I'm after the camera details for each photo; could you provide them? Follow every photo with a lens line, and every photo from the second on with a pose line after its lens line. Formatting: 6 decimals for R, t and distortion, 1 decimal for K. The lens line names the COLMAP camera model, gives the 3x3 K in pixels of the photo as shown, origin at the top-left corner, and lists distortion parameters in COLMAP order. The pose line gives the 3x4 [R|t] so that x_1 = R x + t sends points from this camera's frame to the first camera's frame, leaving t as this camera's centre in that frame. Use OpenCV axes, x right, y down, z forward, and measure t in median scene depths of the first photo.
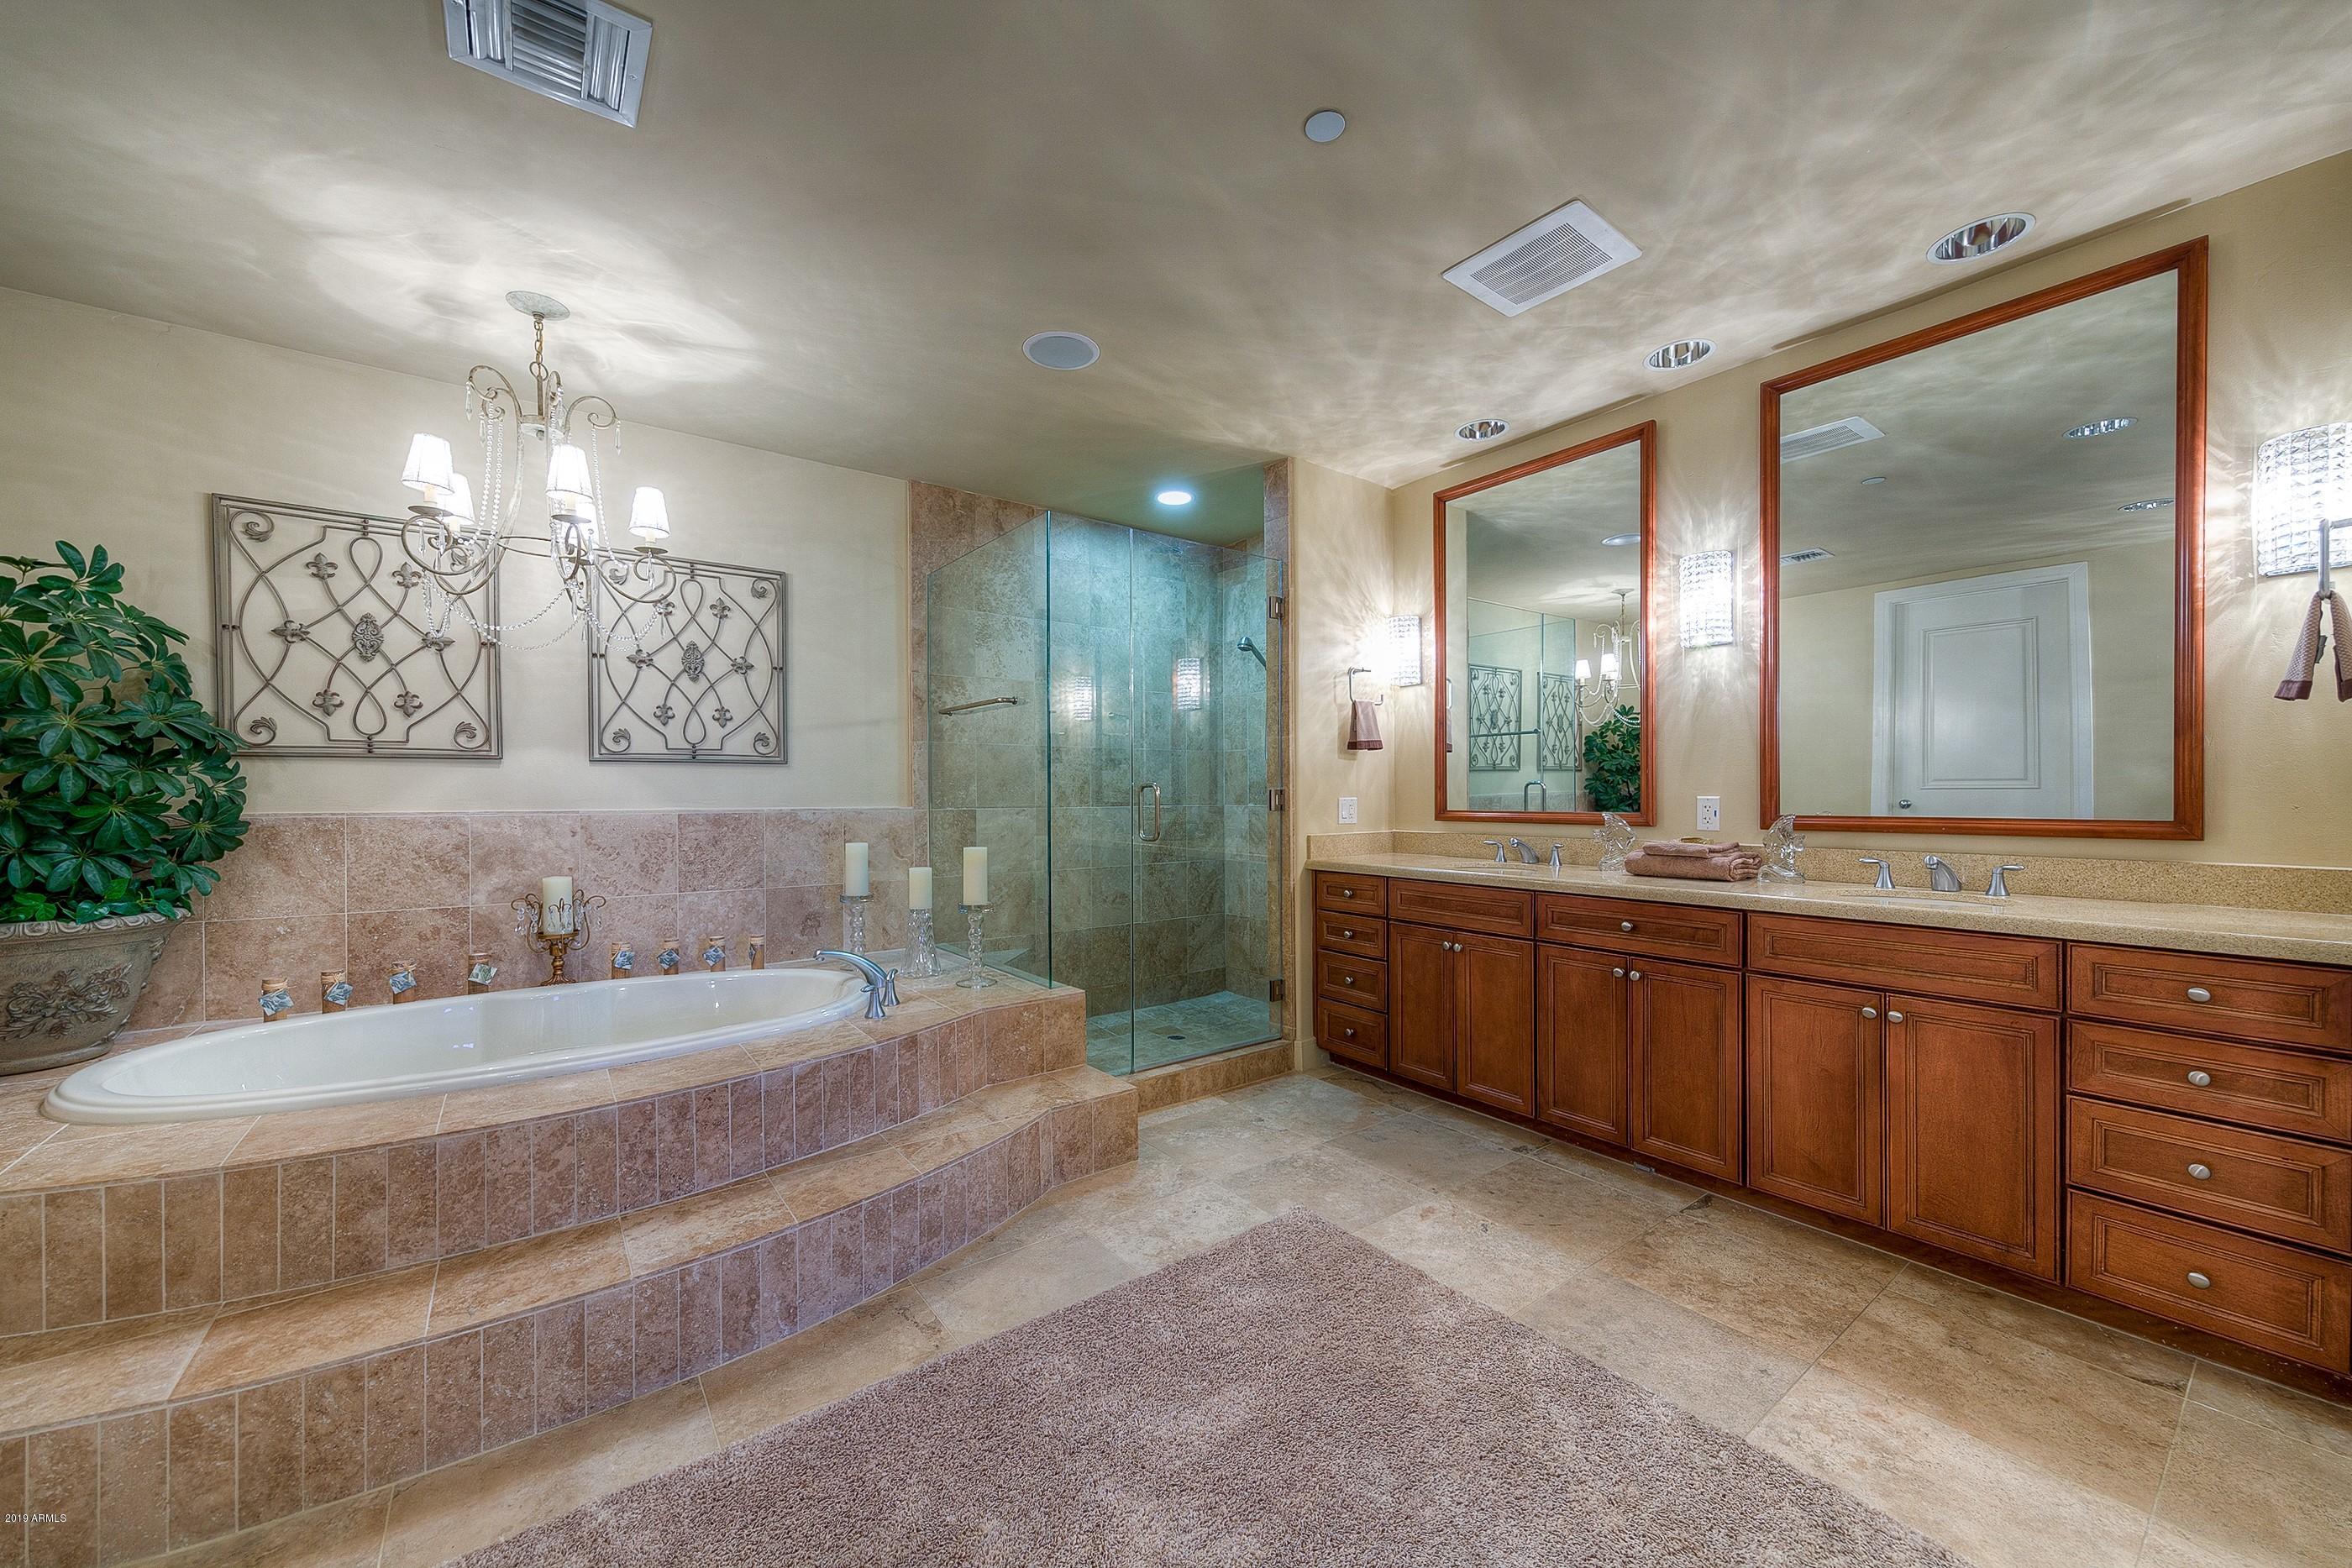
lens RADIAL K [[851.0, 0, 1171.3], [0, 851.0, 802.3], [0, 0, 1]] dist [0.002791, 0.000095]
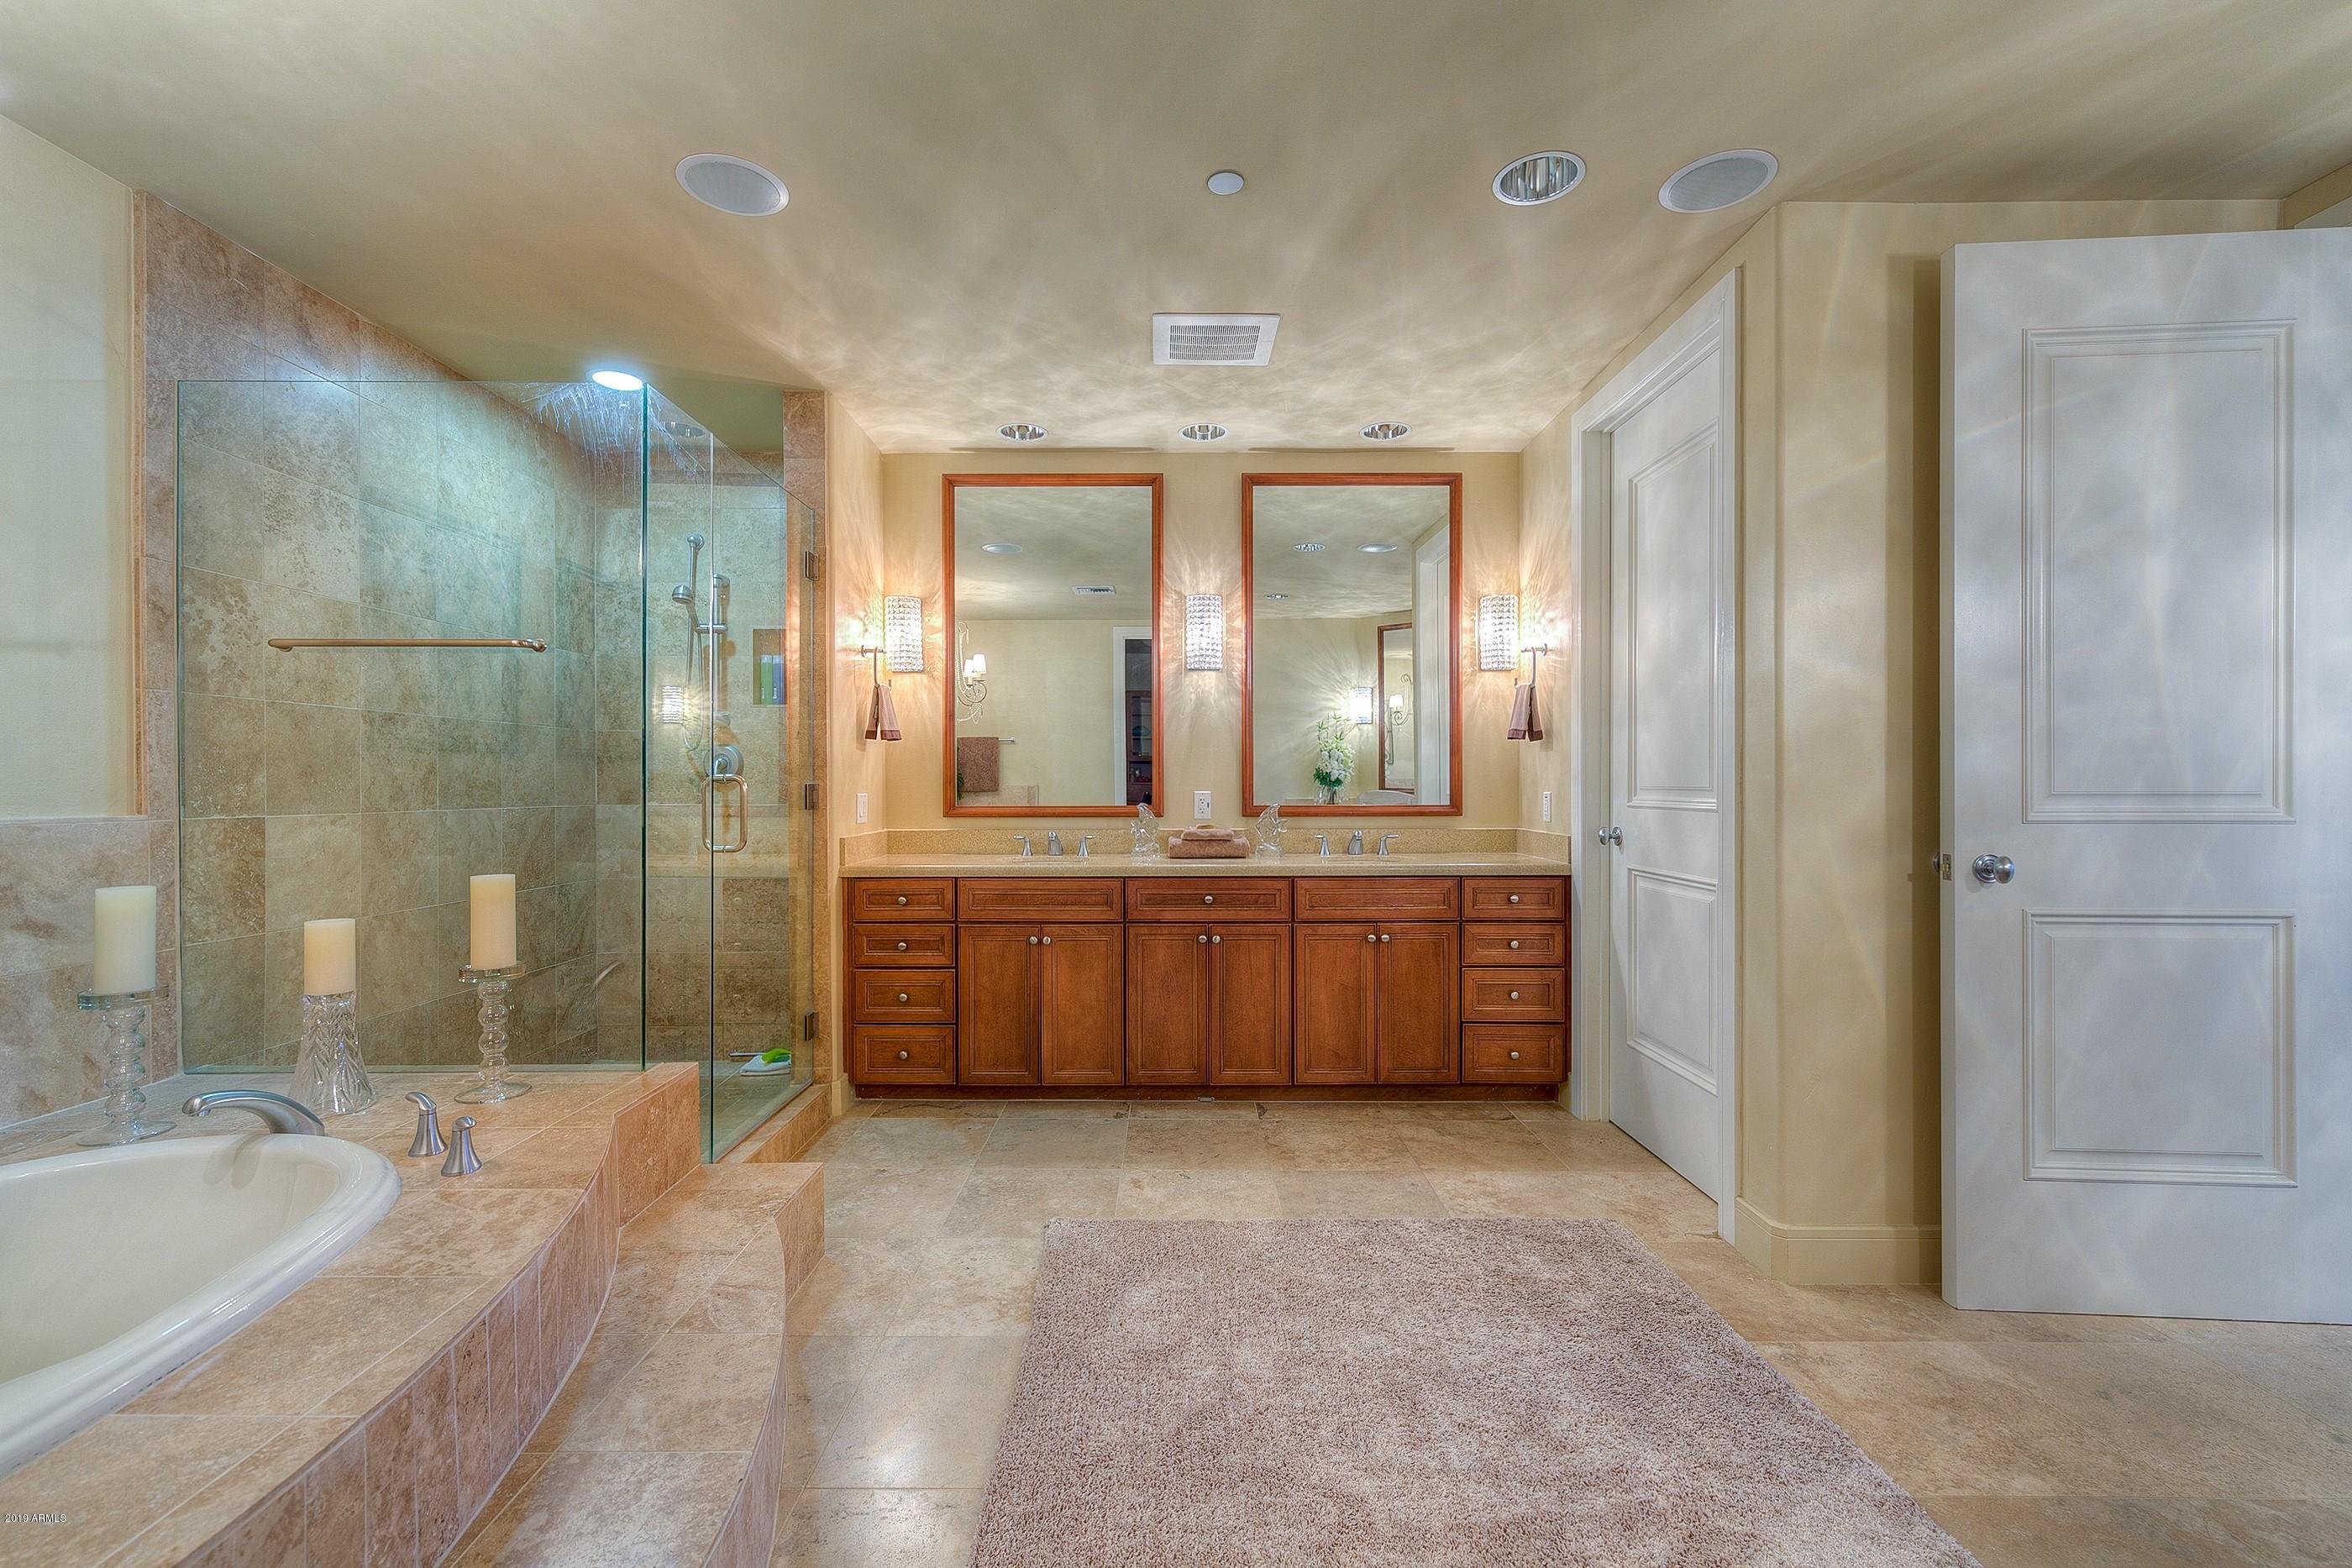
lens RADIAL K [[959.4, 0, 1183.9], [0, 959.4, 788.1], [0, 0, 1]] dist [0.001791, 0.000180]
pose [[0.610960, 0.000850, 0.791661, -0.519572], [0.008218, 0.999939, -0.007416, -0.001582], [-0.791619, 0.011036, 0.610916, 0.183689]]
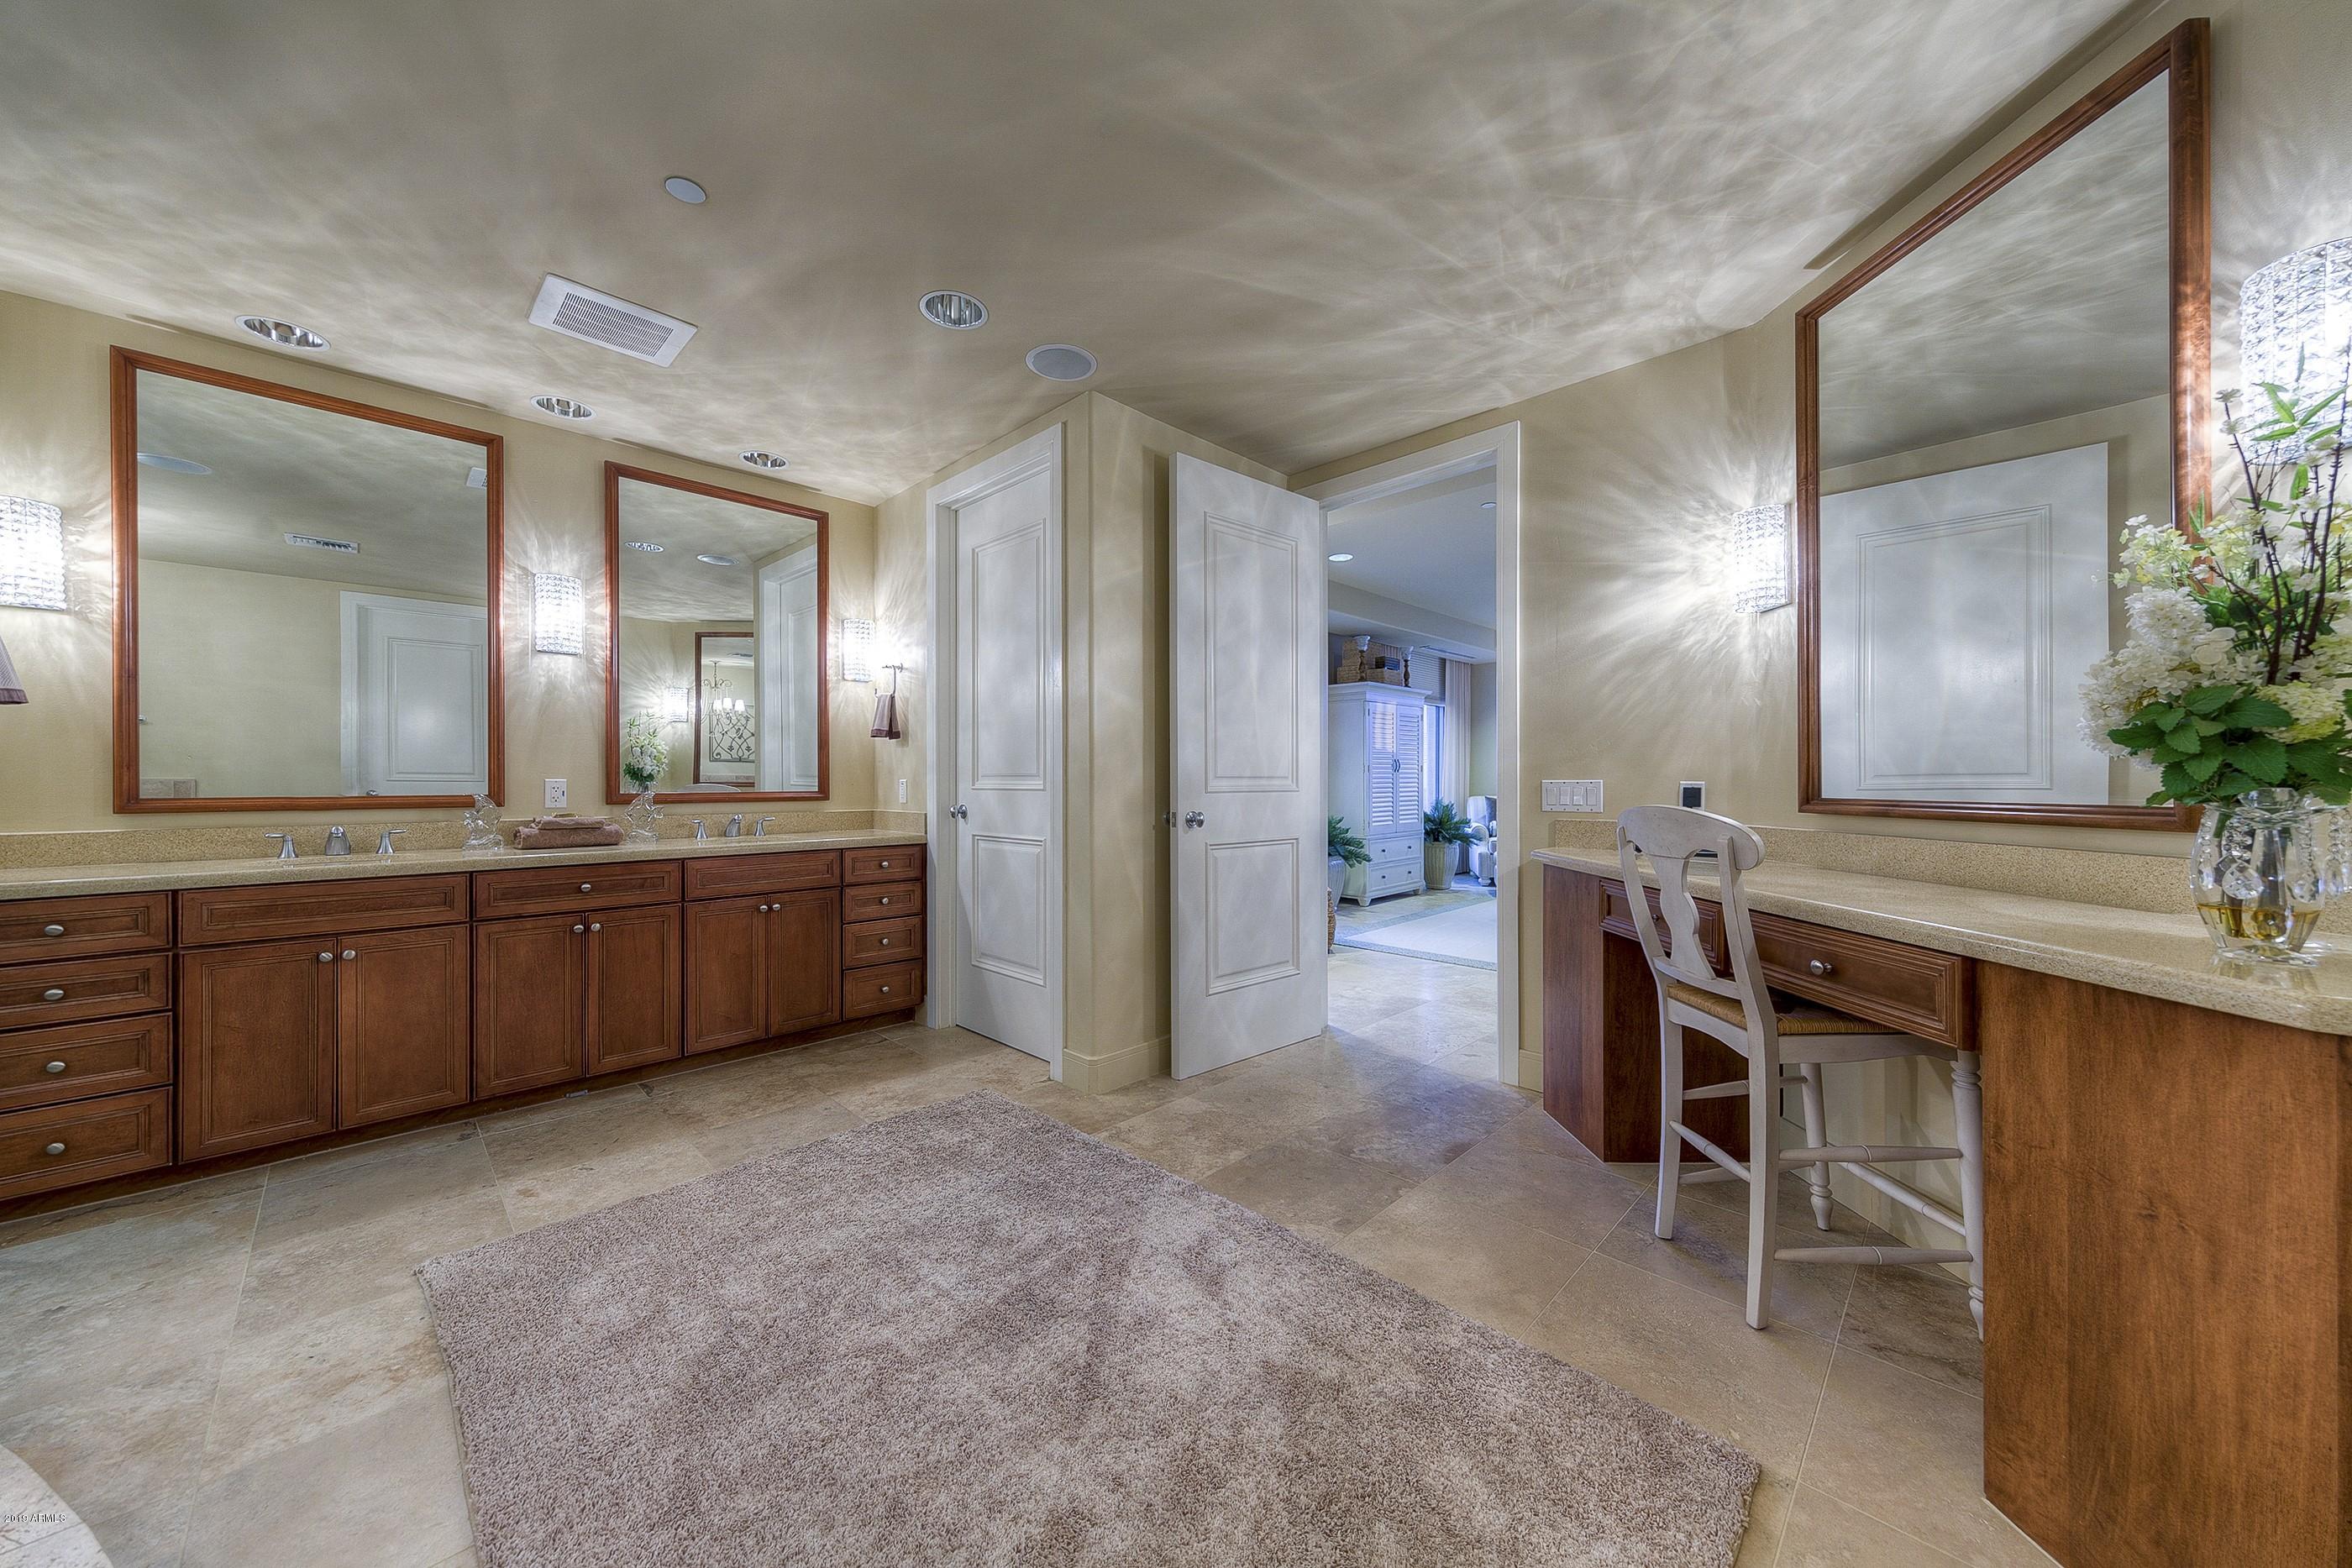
lens RADIAL K [[790.4, 0, 1151.4], [0, 790.4, 783.2], [0, 0, 1]] dist [0.003948, 0.000021]
pose [[-0.105556, 0.002996, 0.994409, -0.593445], [0.014528, 0.999893, -0.001470, 0.013063], [-0.994307, 0.014291, -0.105589, 0.310817]]
